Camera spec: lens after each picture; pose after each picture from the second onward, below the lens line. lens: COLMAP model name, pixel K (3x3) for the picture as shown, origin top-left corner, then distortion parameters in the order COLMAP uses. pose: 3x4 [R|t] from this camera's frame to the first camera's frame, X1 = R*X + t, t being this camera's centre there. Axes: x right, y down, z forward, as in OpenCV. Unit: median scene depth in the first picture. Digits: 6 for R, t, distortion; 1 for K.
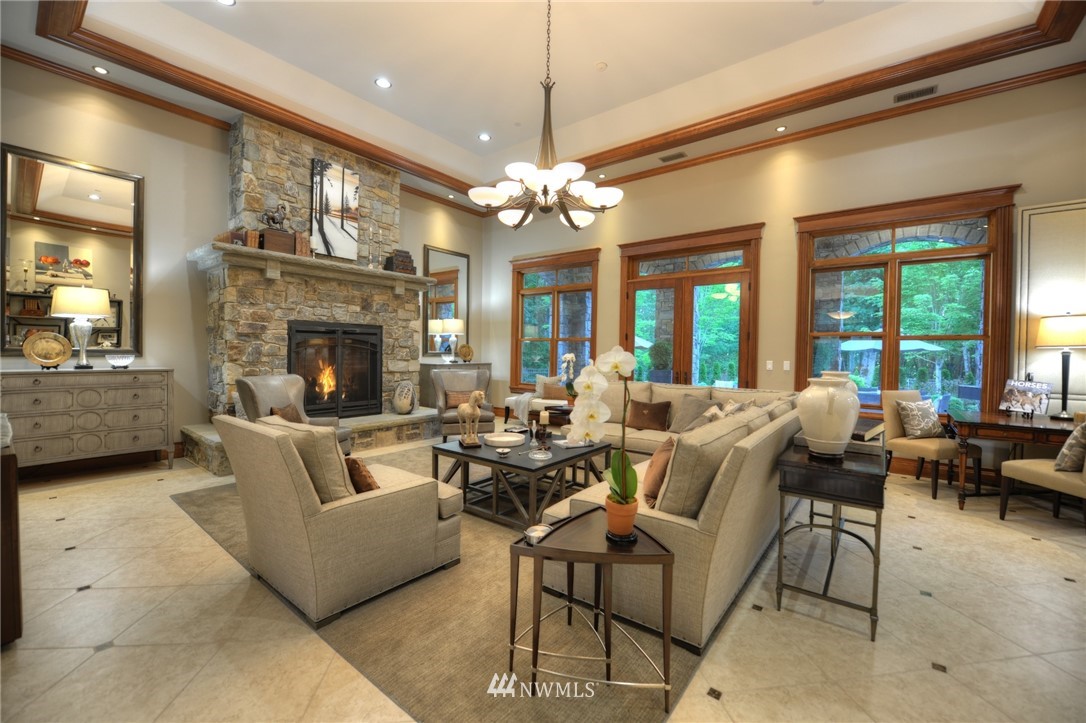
lens RADIAL K [[429.1, 0, 543.0], [0, 429.1, 361.5], [0, 0, 1]] dist [-0.024827, 0.000401]
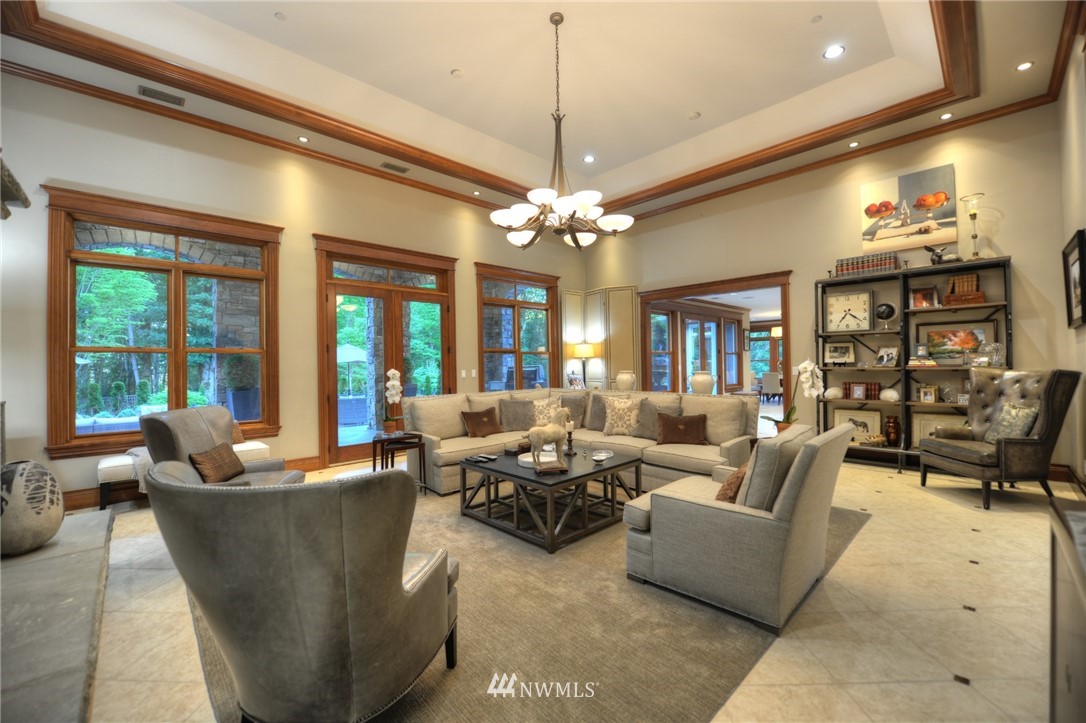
lens RADIAL K [[441.6, 0, 543.0], [0, 441.6, 361.5], [0, 0, 1]] dist [-0.000080, -0.000485]
pose [[0.144570, -0.013180, 0.989407, -0.688720], [0.041775, 0.999101, 0.007205, -0.026437], [-0.988612, 0.040291, 0.144990, 0.558102]]
